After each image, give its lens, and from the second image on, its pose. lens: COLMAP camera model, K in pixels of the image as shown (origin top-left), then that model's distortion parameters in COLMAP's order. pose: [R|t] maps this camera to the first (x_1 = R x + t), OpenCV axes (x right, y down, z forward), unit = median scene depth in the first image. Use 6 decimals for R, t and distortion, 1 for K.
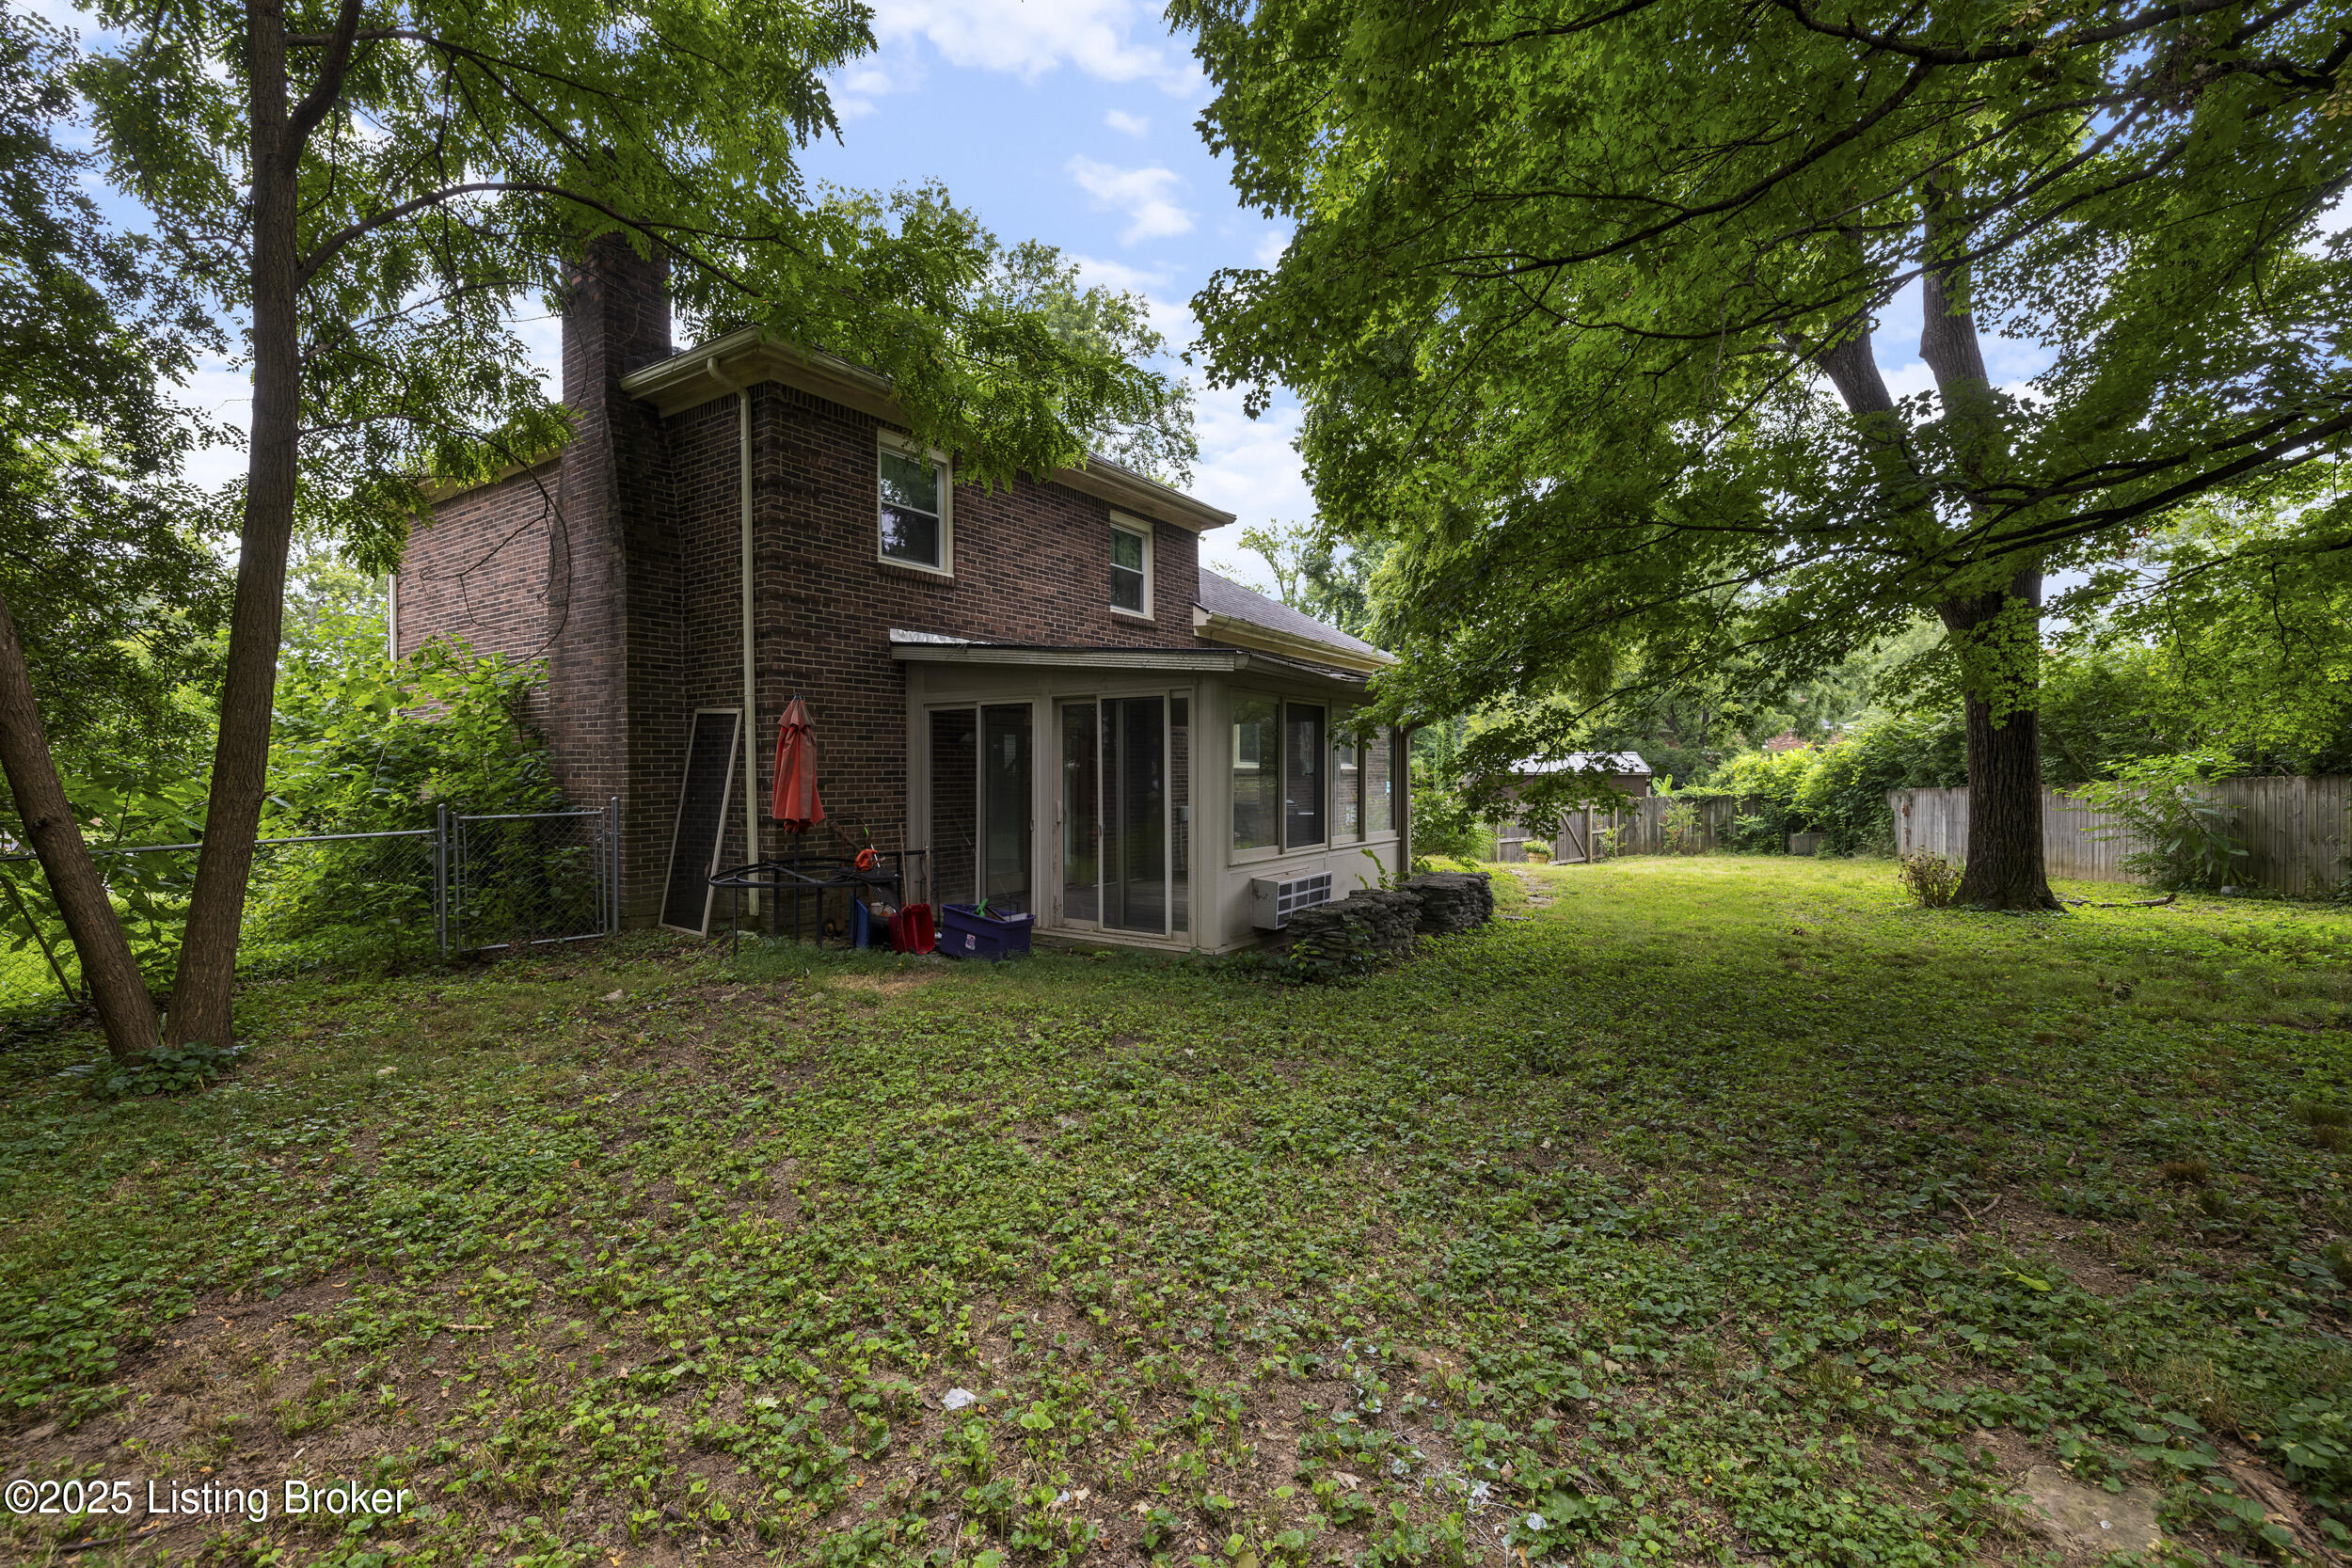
lens RADIAL K [[1020.1, 0, 1176.0], [0, 1020.1, 784.0], [0, 0, 1]] dist [-0.000336, -0.000083]
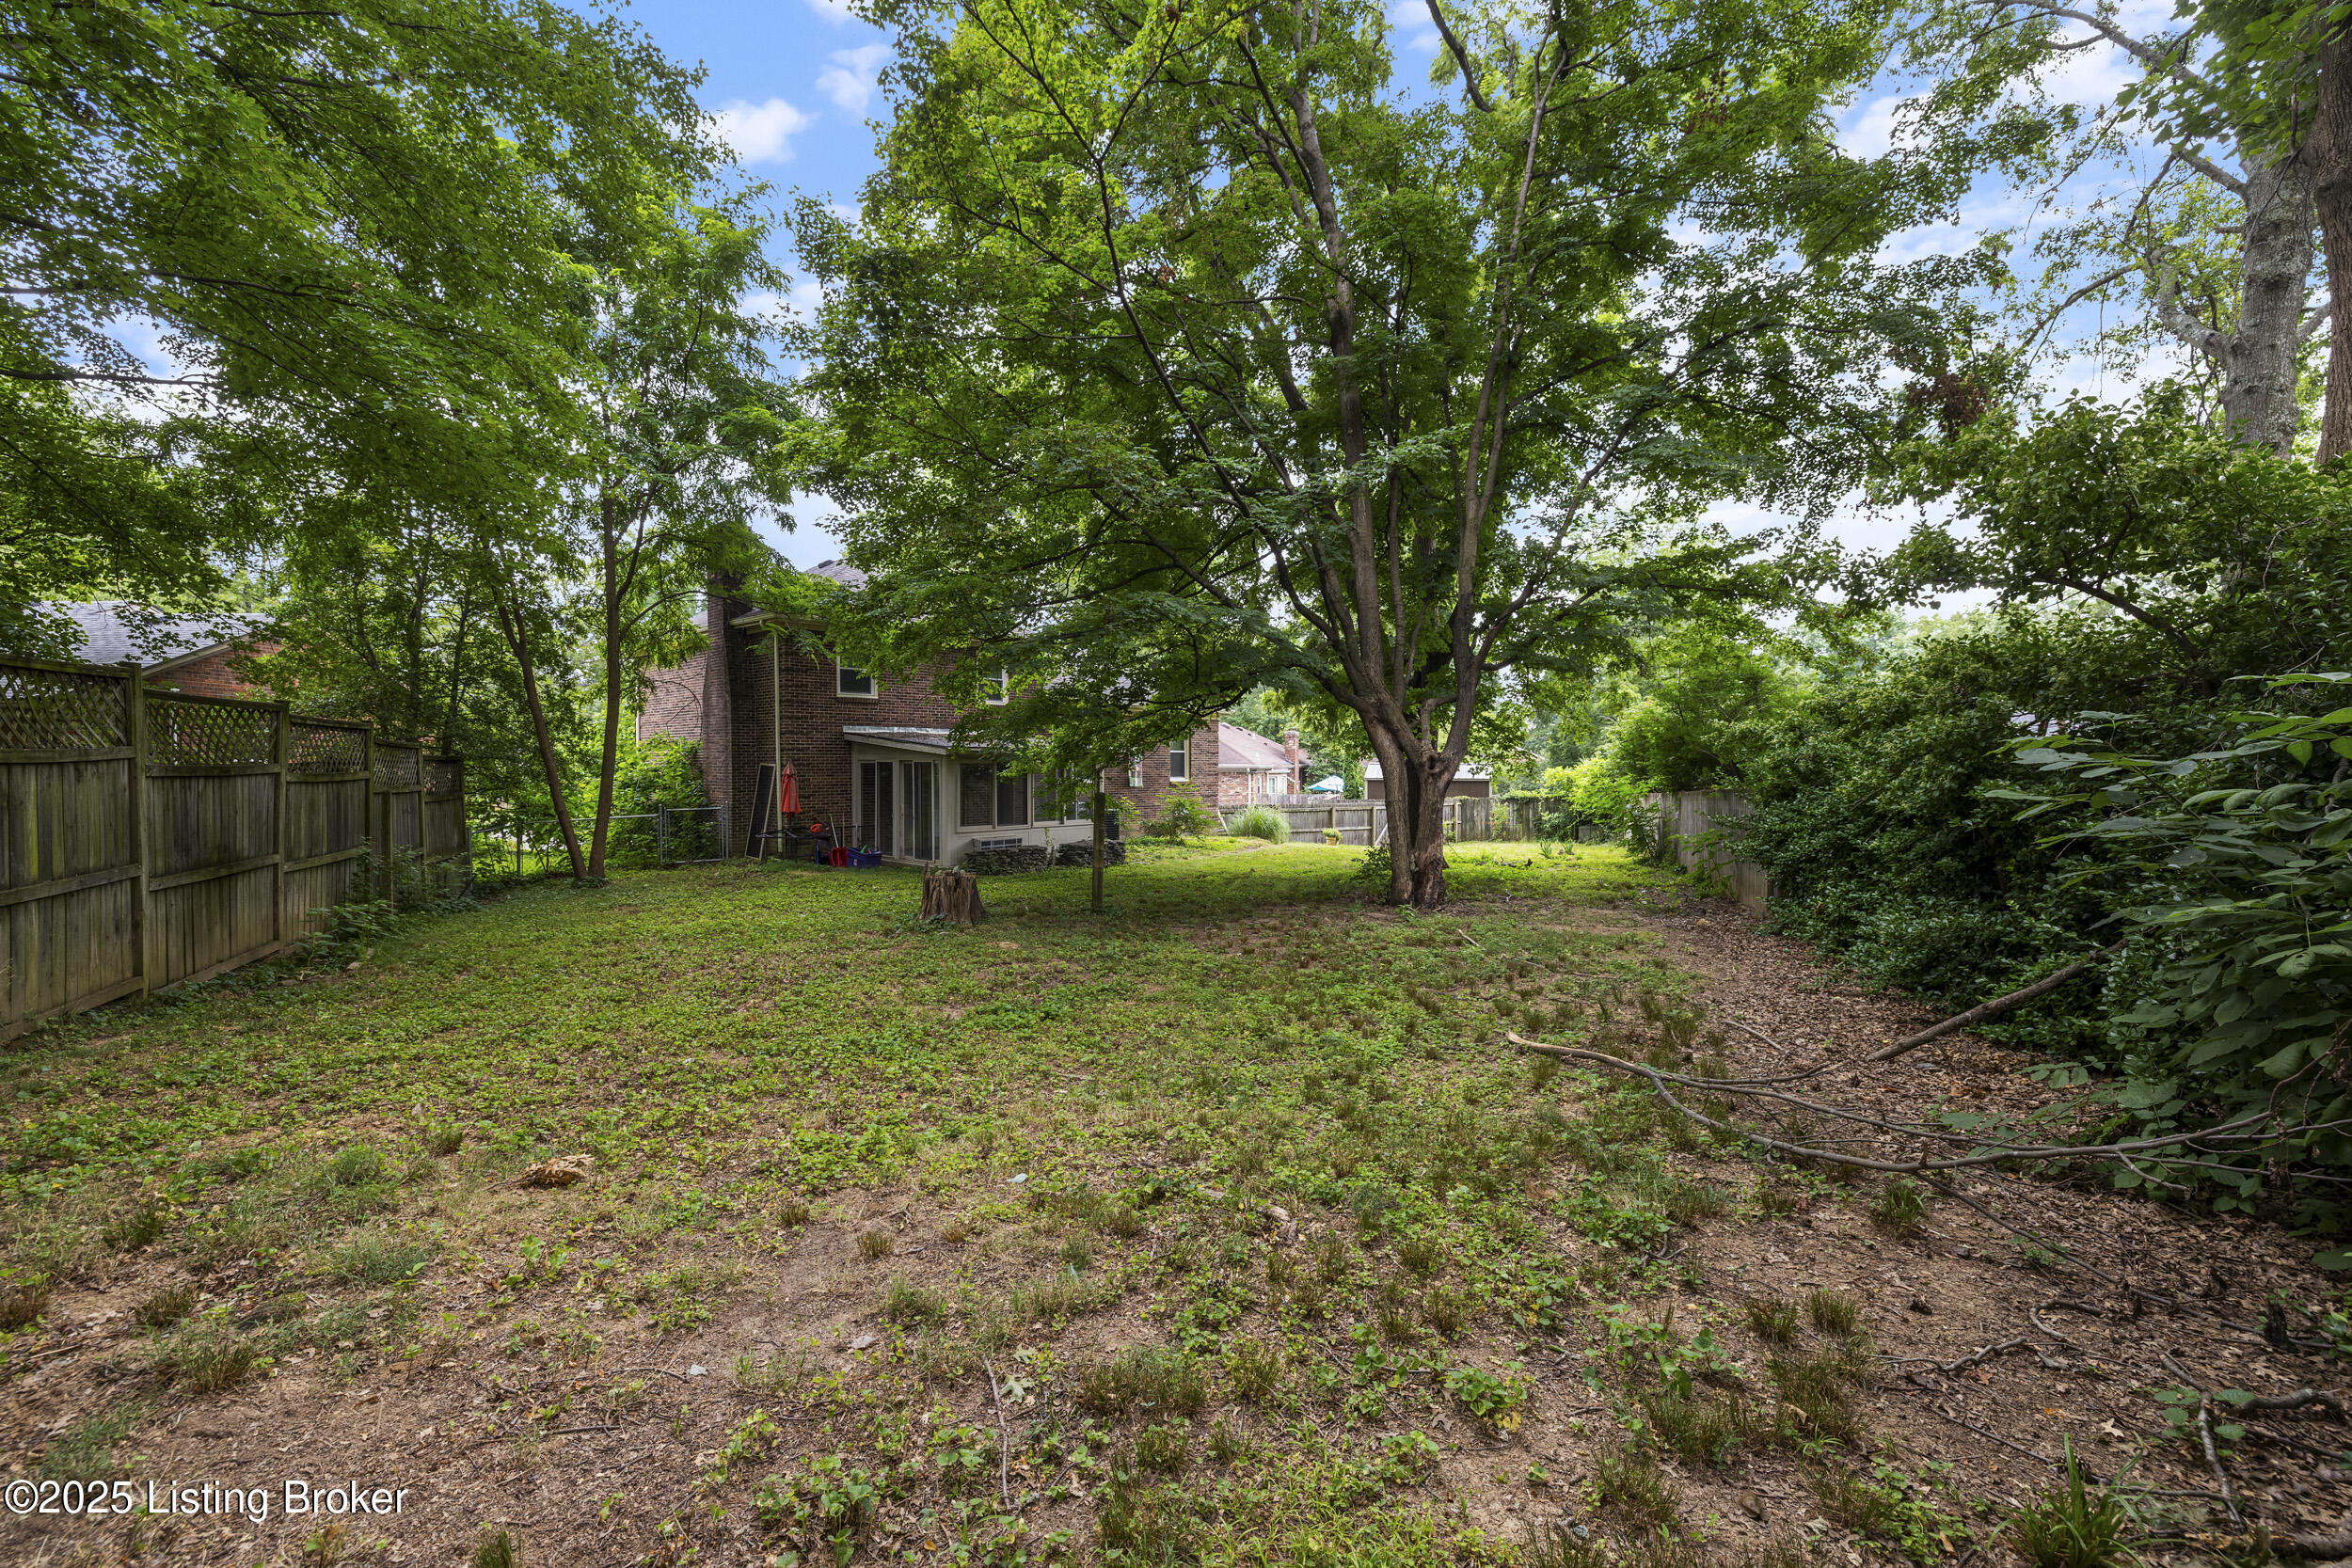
lens RADIAL K [[1020.1, 0, 1176.0], [0, 1020.1, 784.0], [0, 0, 1]] dist [-0.000336, -0.000083]
pose [[0.988148, 0.005589, -0.153401, 0.824389], [-0.003922, 0.999930, 0.011169, -0.056753], [0.153453, -0.010435, 0.988101, -1.152456]]
